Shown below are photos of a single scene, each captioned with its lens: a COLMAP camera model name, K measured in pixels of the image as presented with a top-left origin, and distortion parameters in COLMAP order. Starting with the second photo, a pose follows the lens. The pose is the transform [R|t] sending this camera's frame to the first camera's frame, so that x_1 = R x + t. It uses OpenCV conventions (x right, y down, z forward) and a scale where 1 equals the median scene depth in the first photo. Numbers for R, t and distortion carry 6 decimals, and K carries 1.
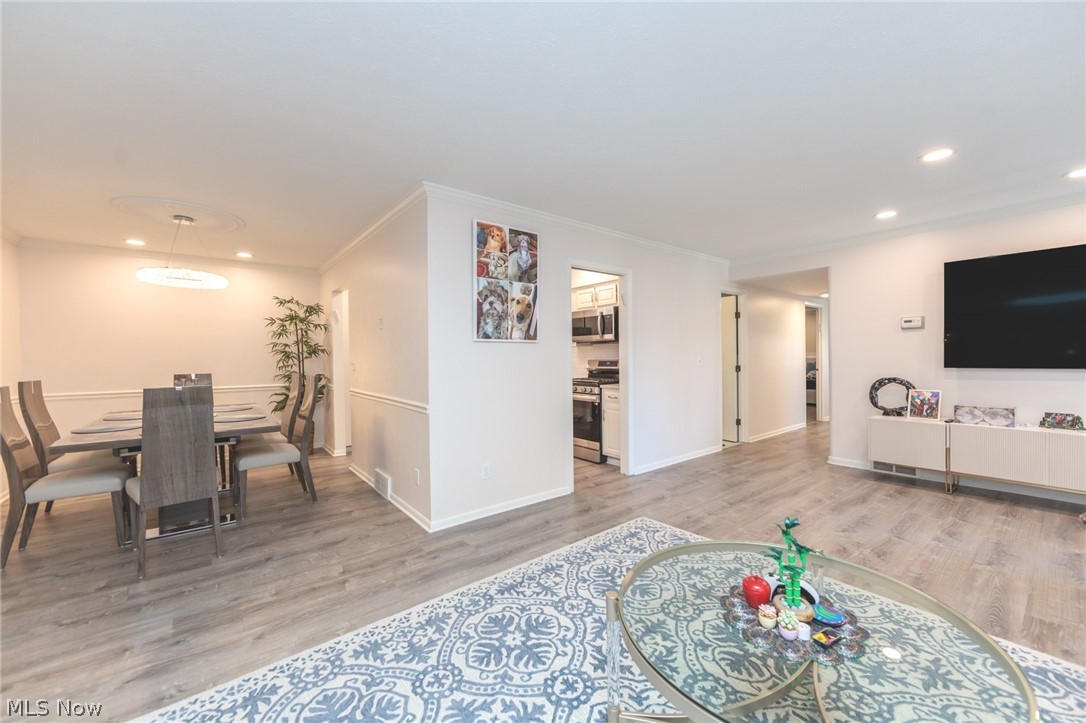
lens RADIAL K [[424.5, 0, 546.4], [0, 424.5, 359.9], [0, 0, 1]] dist [-0.002469, -0.000200]
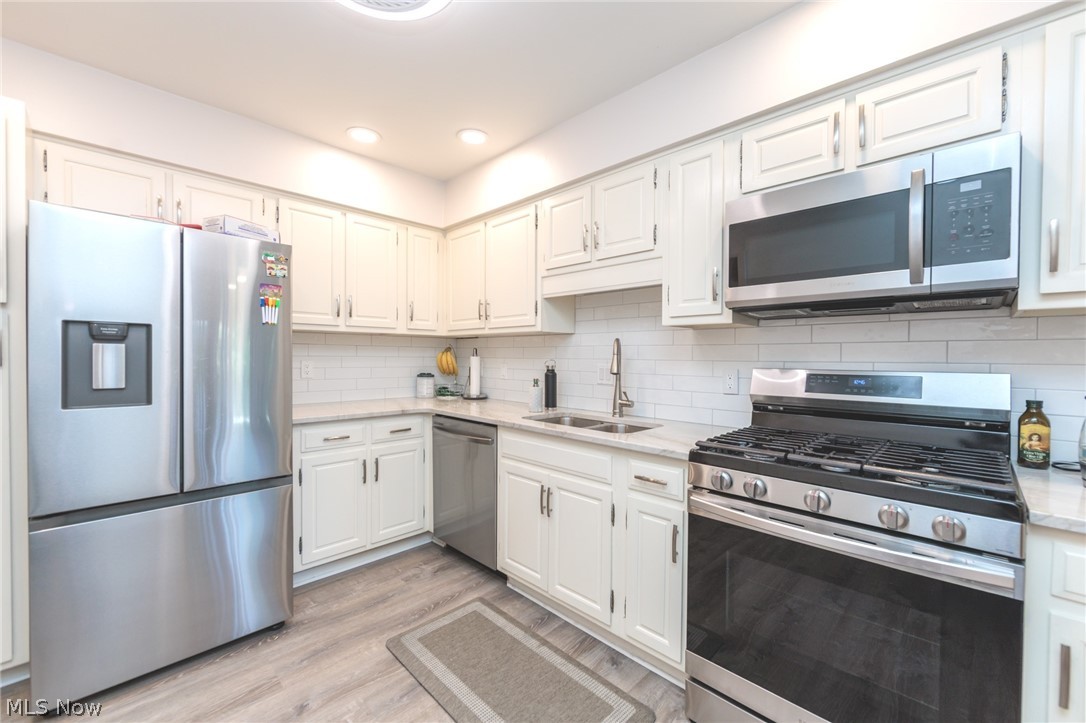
lens RADIAL K [[435.0, 0, 545.4], [0, 435.0, 360.0], [0, 0, 1]] dist [-0.000970, 0.000001]
pose [[0.992101, 0.017383, 0.124229, -0.177318], [-0.017401, 0.999848, -0.000938, -0.005088], [-0.124226, -0.001231, 0.992253, 1.287092]]
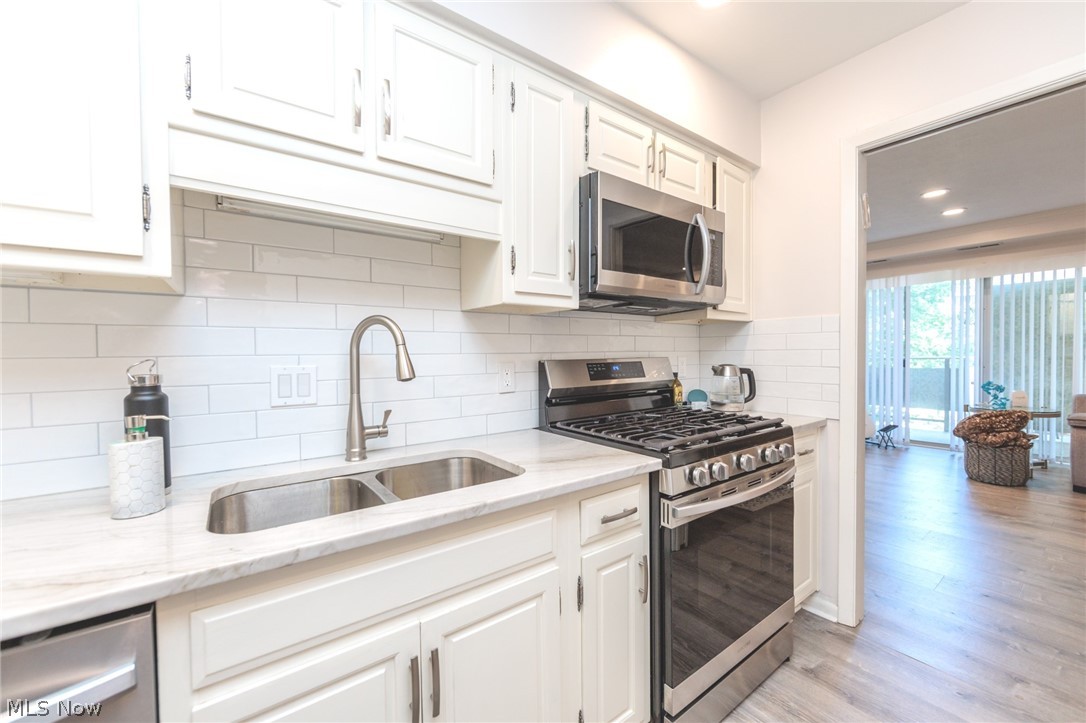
lens RADIAL K [[424.5, 0, 546.4], [0, 424.5, 359.9], [0, 0, 1]] dist [-0.002469, -0.000200]
pose [[0.031885, -0.006050, 0.999473, -0.352274], [0.018141, 0.999820, 0.005473, -0.002674], [-0.999327, 0.017957, 0.031989, 1.828357]]
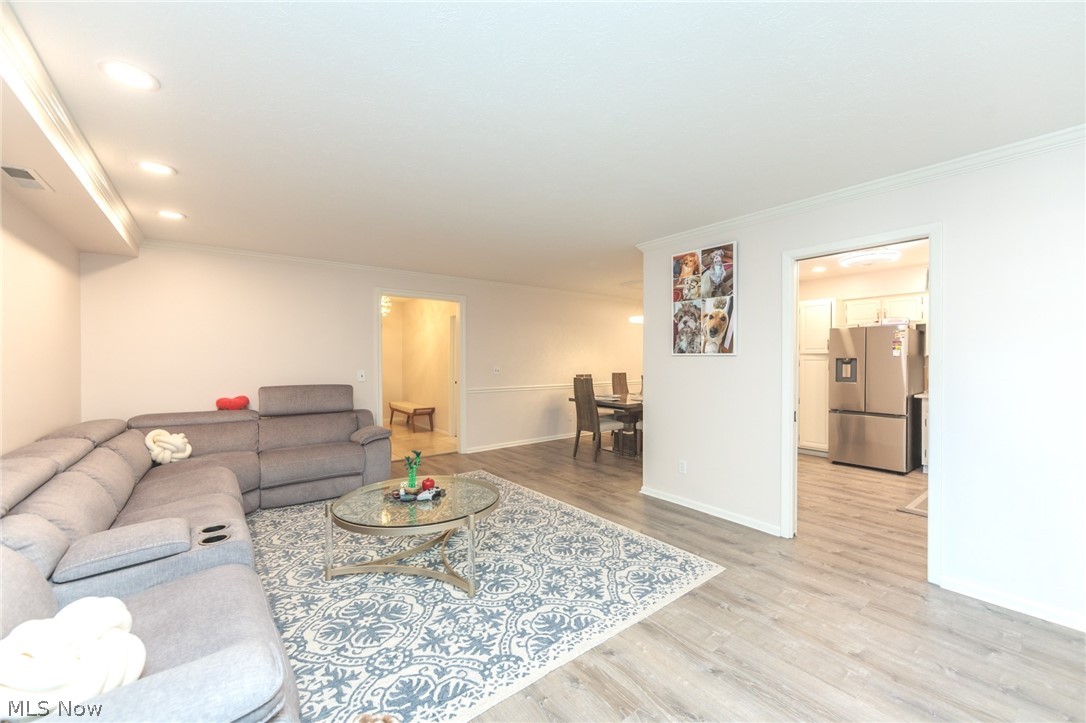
lens RADIAL K [[424.5, 0, 546.4], [0, 424.5, 359.9], [0, 0, 1]] dist [-0.002469, -0.000200]
pose [[-0.014528, 0.014854, -0.999784, 1.082733], [-0.008729, 0.999850, 0.014982, -0.047952], [0.999856, 0.008945, -0.014396, 0.675558]]
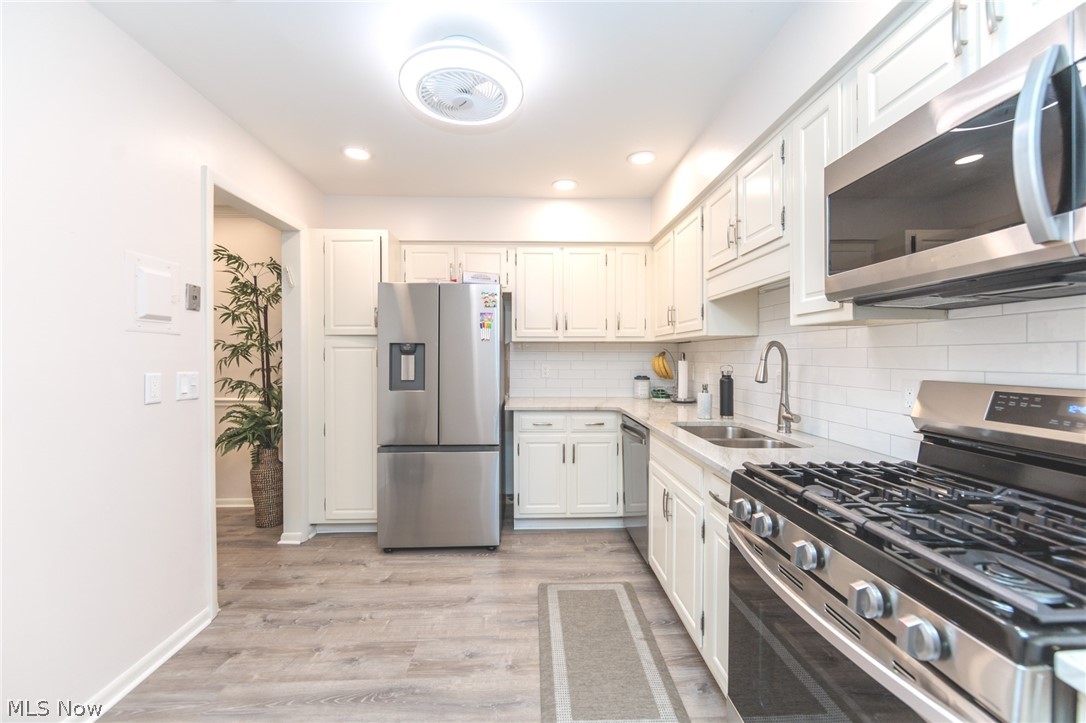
lens RADIAL K [[431.1, 0, 544.8], [0, 431.1, 358.7], [0, 0, 1]] dist [0.000245, 0.000073]
pose [[0.807223, 0.015212, -0.590050, 0.133239], [-0.014927, 0.999874, 0.005357, -0.017149], [0.590057, 0.004483, 0.807349, 1.294405]]
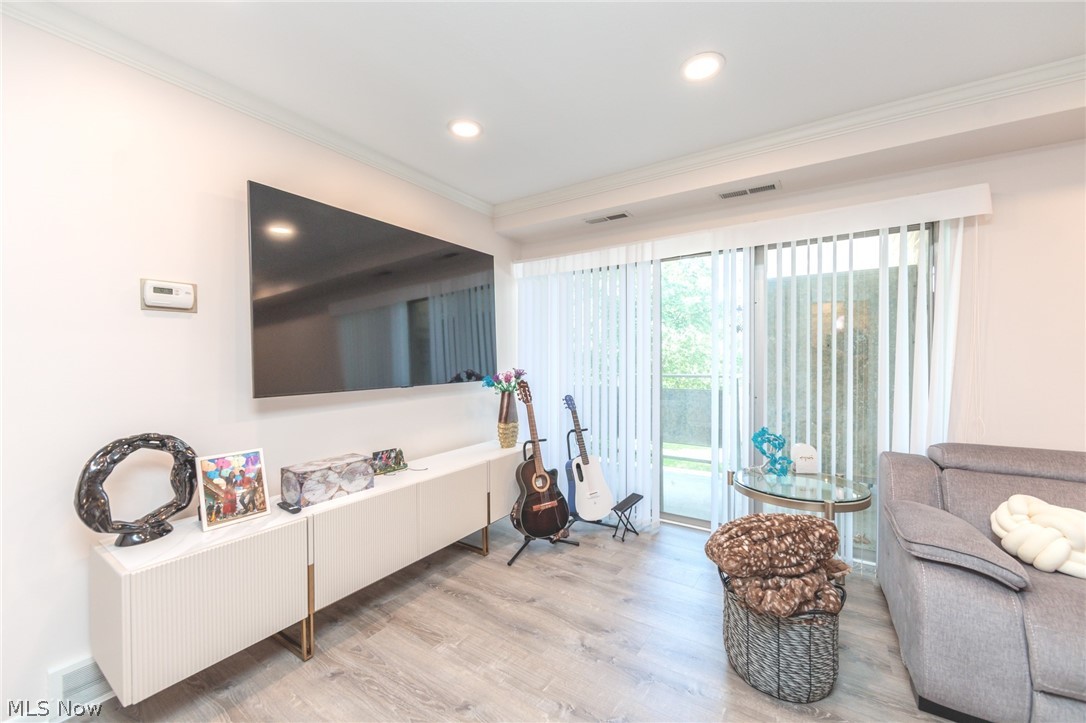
lens RADIAL K [[424.5, 0, 546.4], [0, 424.5, 359.9], [0, 0, 1]] dist [-0.002469, -0.000200]
pose [[-0.310101, 0.007156, 0.950677, 0.470833], [0.012722, 0.999913, -0.003377, -0.024091], [-0.950619, 0.011047, -0.310165, 1.032932]]
